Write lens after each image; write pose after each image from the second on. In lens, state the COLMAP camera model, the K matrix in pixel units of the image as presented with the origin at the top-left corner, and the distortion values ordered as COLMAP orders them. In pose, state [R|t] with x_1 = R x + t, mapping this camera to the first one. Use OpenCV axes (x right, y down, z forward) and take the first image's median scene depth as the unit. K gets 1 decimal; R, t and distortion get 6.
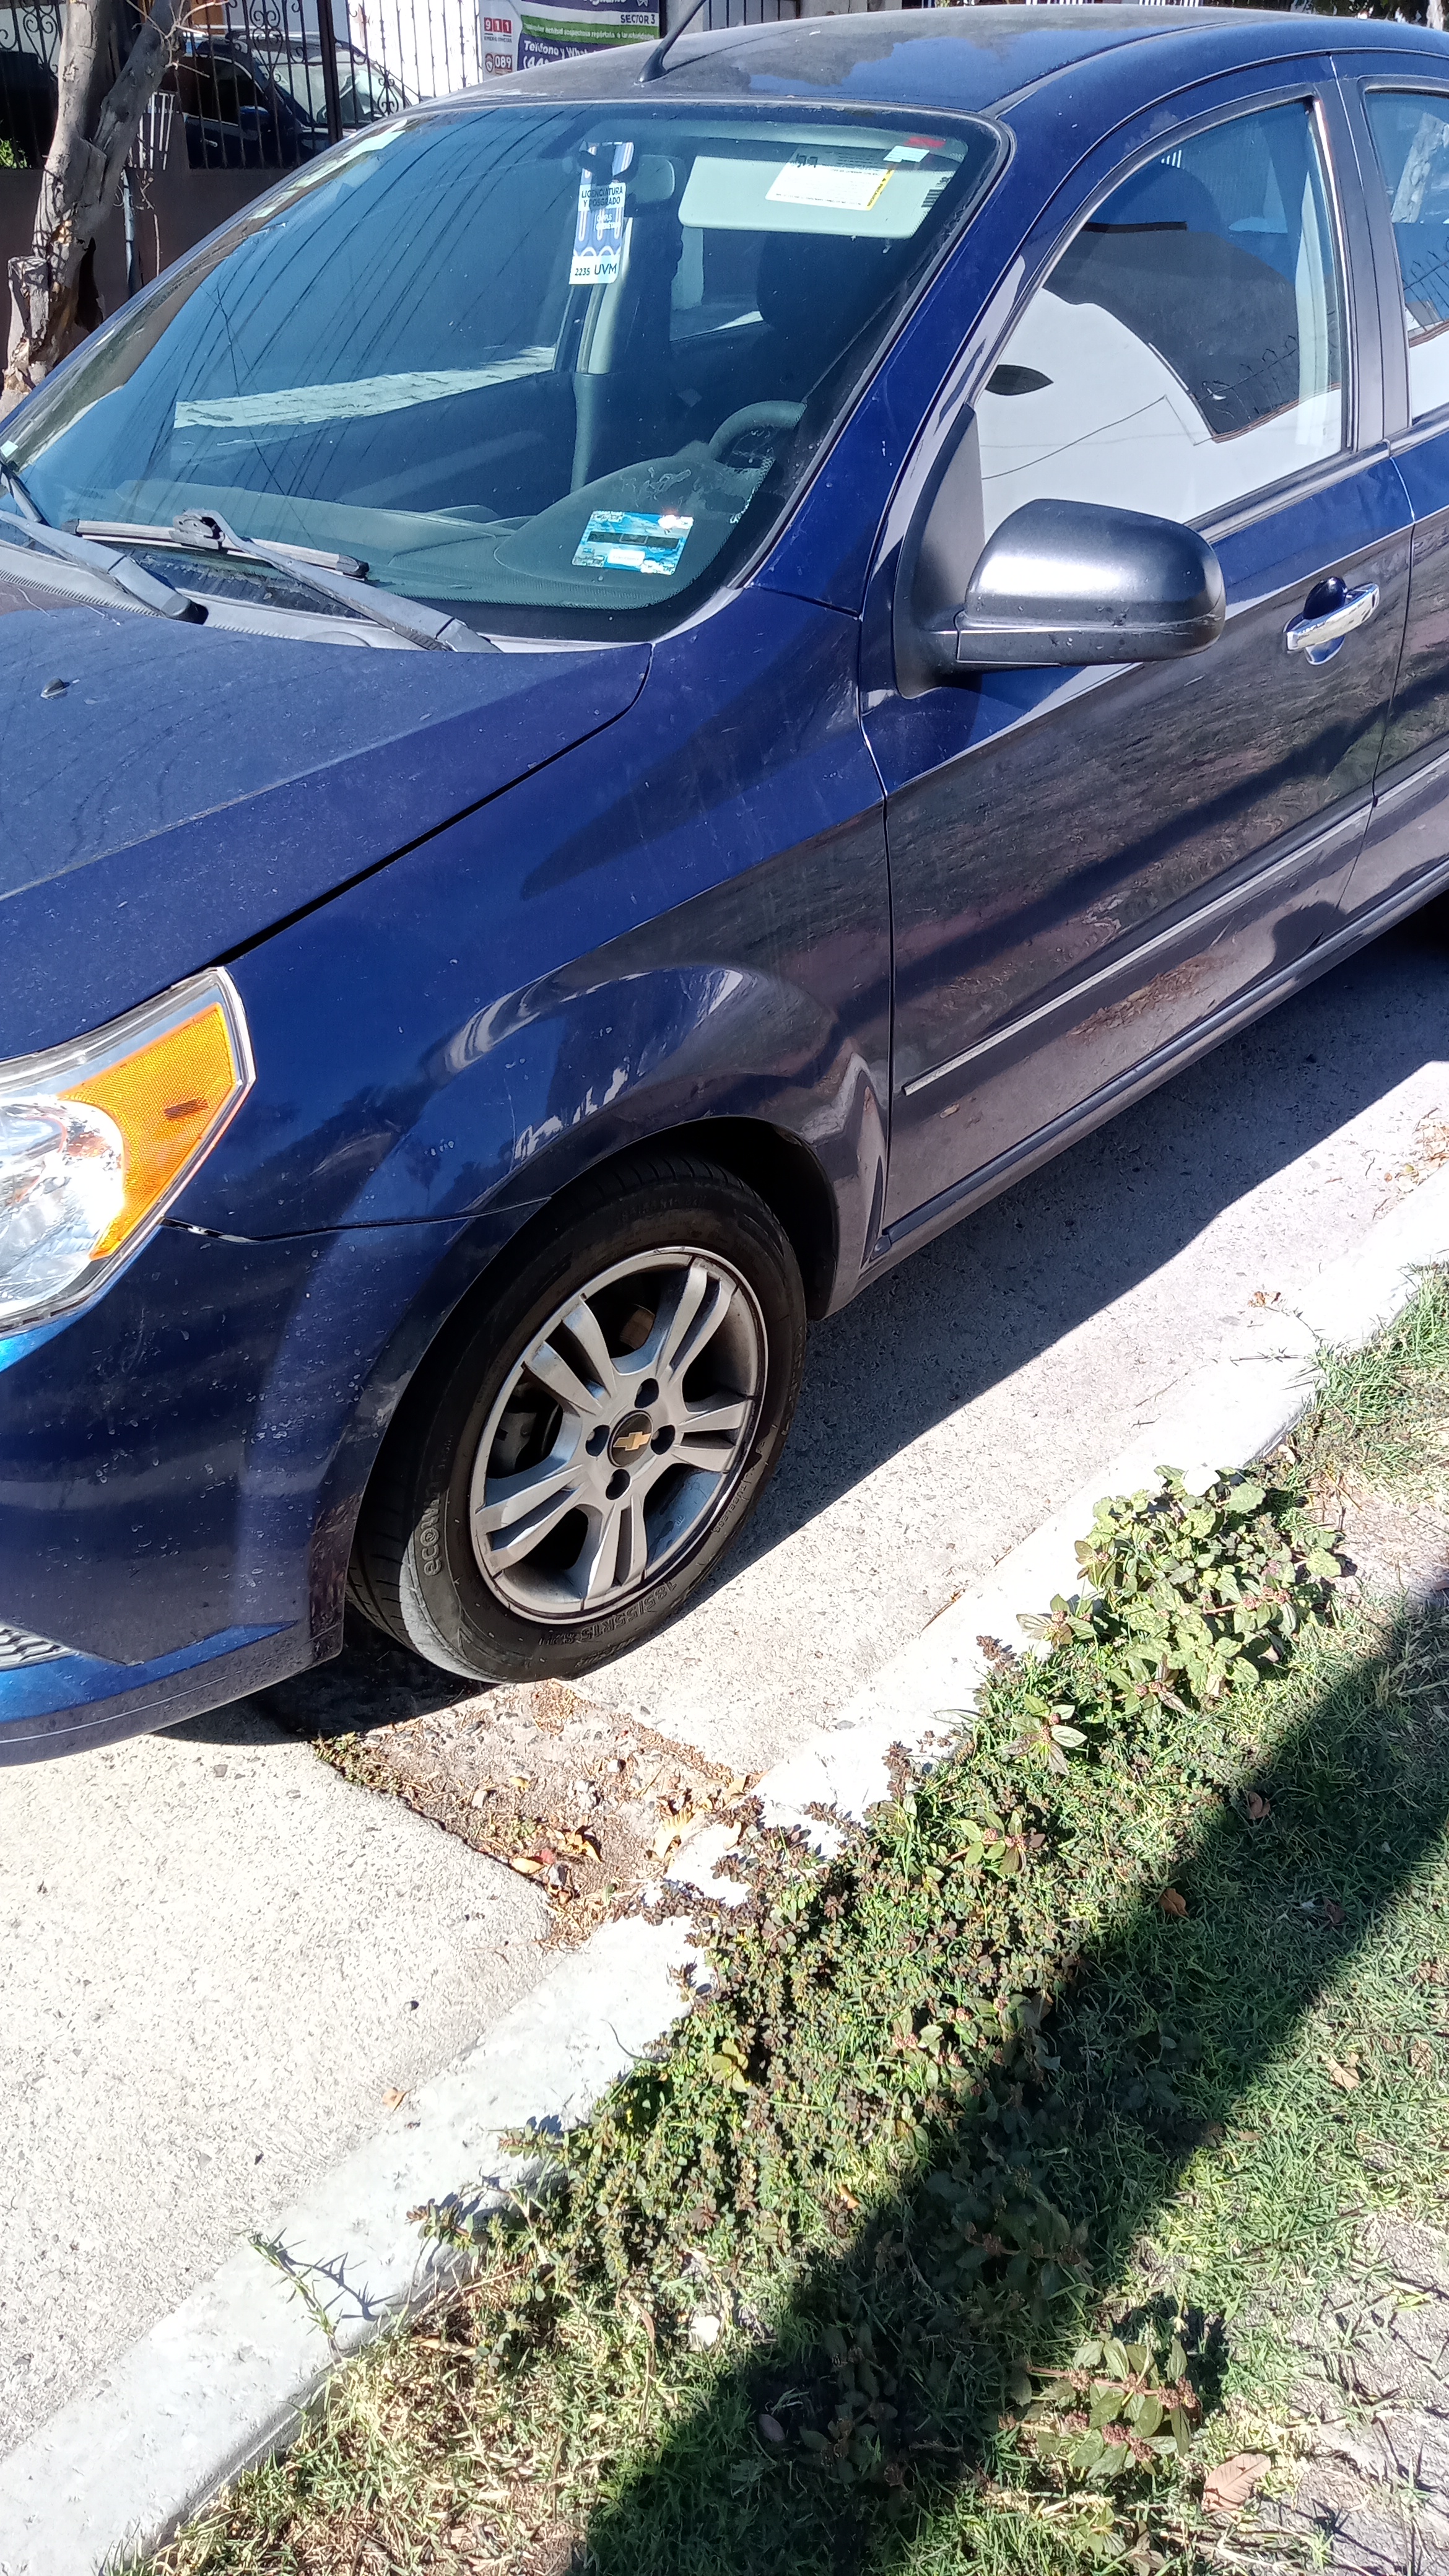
lens RADIAL K [[1870.7, 0, 705.7], [0, 1870.7, 1284.0], [0, 0, 1]] dist [0.025452, -0.002472]
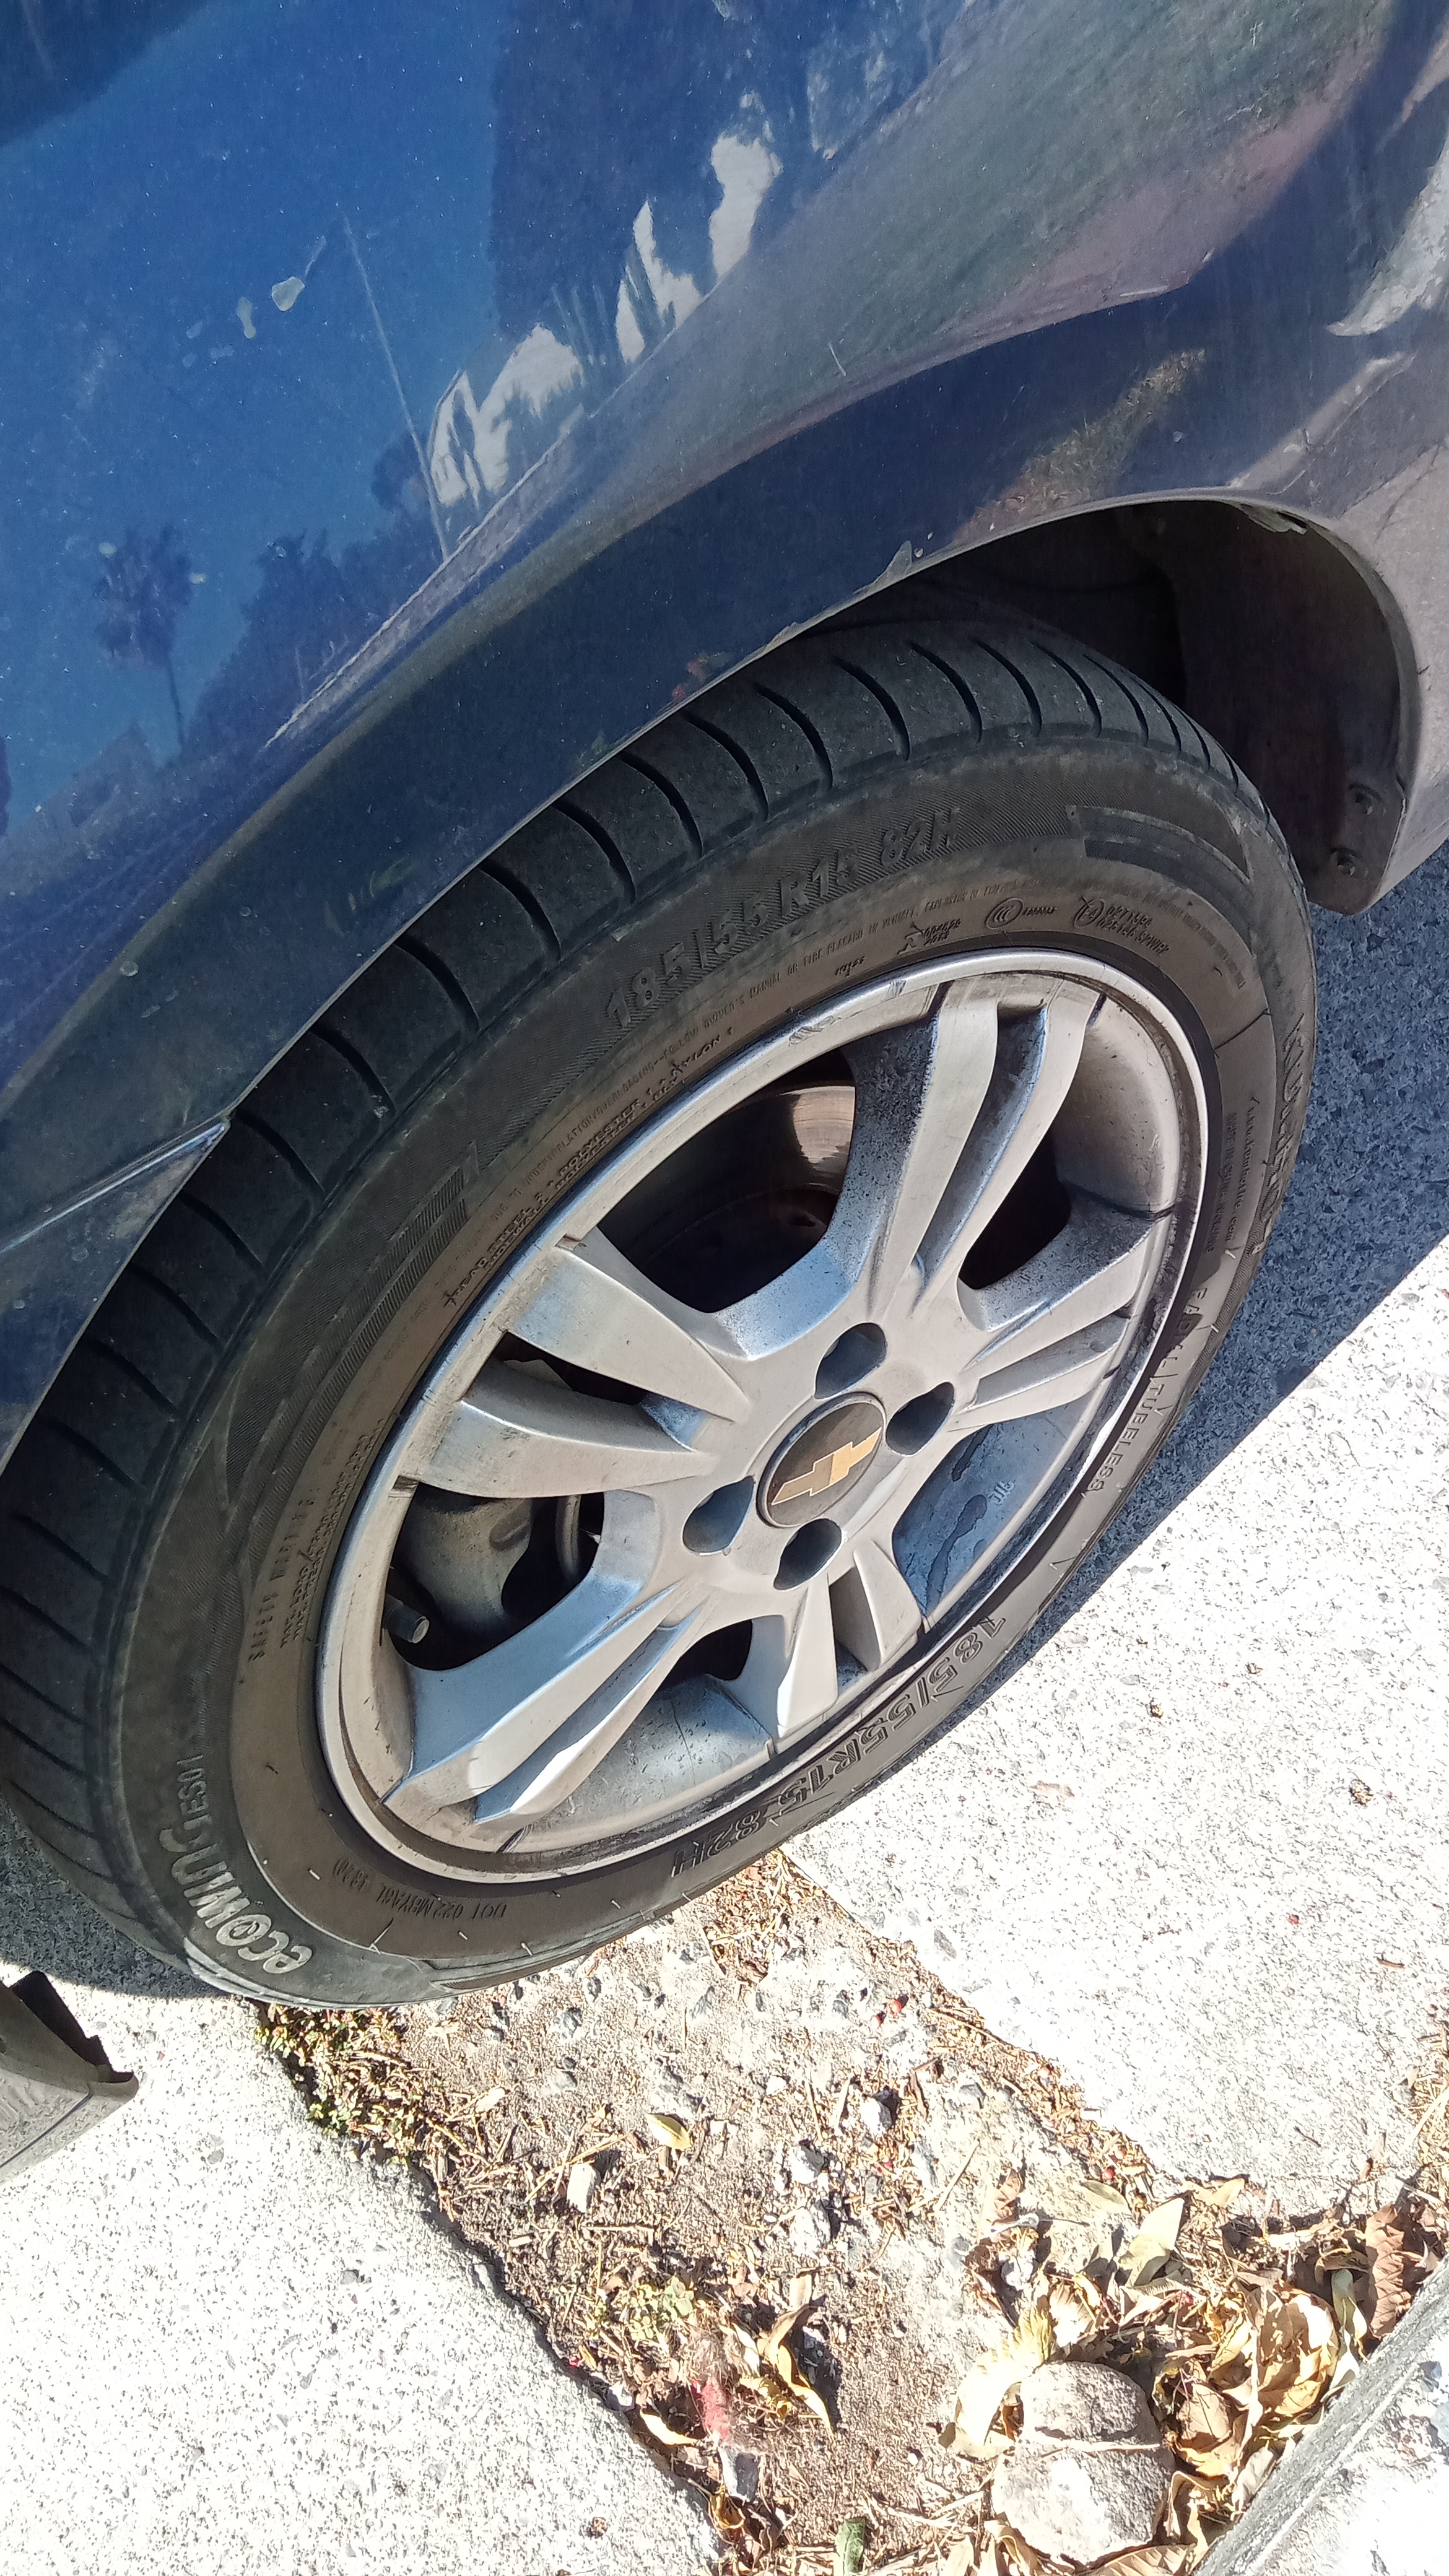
lens RADIAL K [[1870.7, 0, 705.7], [0, 1870.7, 1284.0], [0, 0, 1]] dist [0.025452, -0.002472]
pose [[0.965778, -0.039065, -0.256412, 0.033002], [0.145402, 0.900188, 0.410512, -0.102020], [0.214782, -0.433747, 0.875061, 0.680761]]
